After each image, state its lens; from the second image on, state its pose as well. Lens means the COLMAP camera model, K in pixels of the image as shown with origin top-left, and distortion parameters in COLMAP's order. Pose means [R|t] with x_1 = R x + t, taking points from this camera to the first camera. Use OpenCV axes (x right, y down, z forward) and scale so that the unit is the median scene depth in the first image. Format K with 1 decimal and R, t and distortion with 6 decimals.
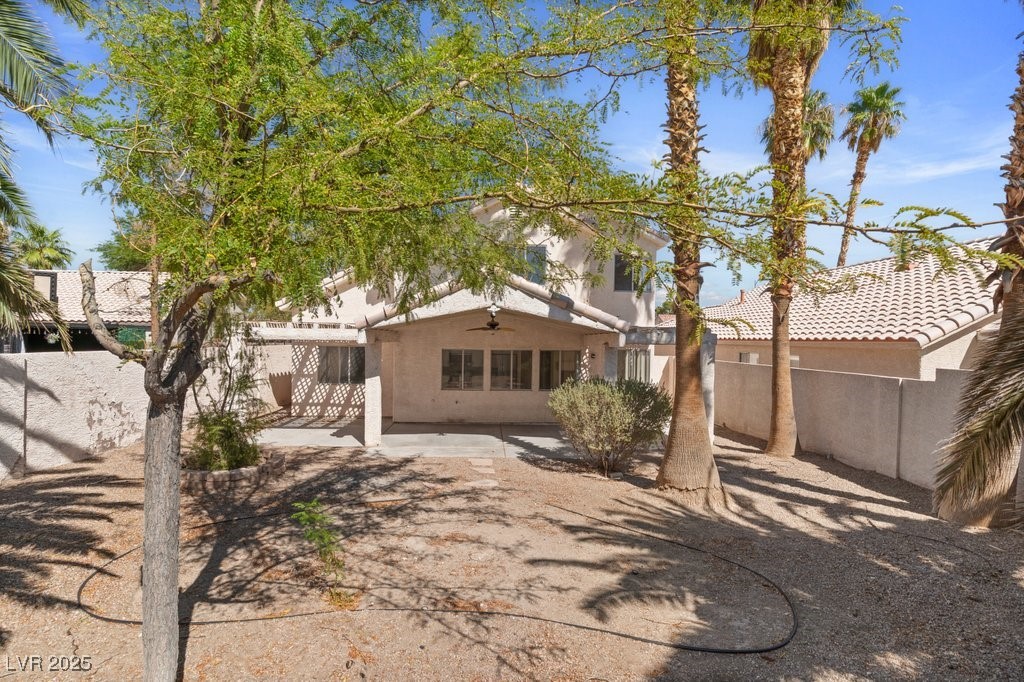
lens RADIAL K [[497.4, 0, 512.2], [0, 497.4, 342.4], [0, 0, 1]] dist [0.000266, 0.000055]
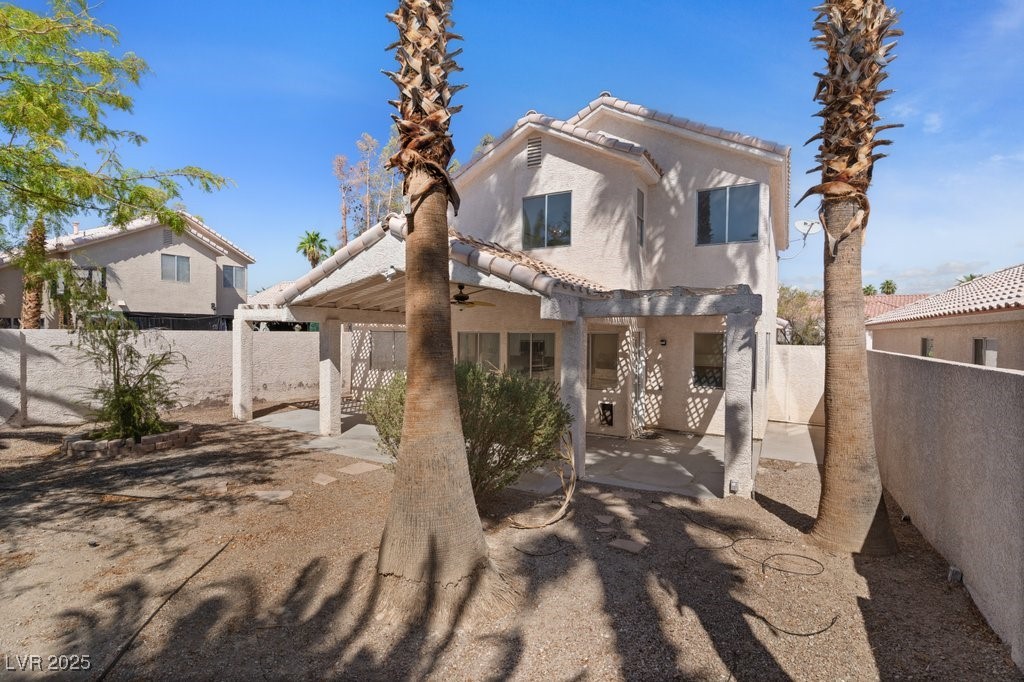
lens RADIAL K [[497.4, 0, 512.2], [0, 497.4, 342.4], [0, 0, 1]] dist [0.000266, 0.000055]
pose [[0.839450, 0.002100, -0.543434, 0.533300], [-0.000205, 0.999994, 0.003548, 0.037092], [0.543438, -0.002867, 0.839445, 0.446316]]
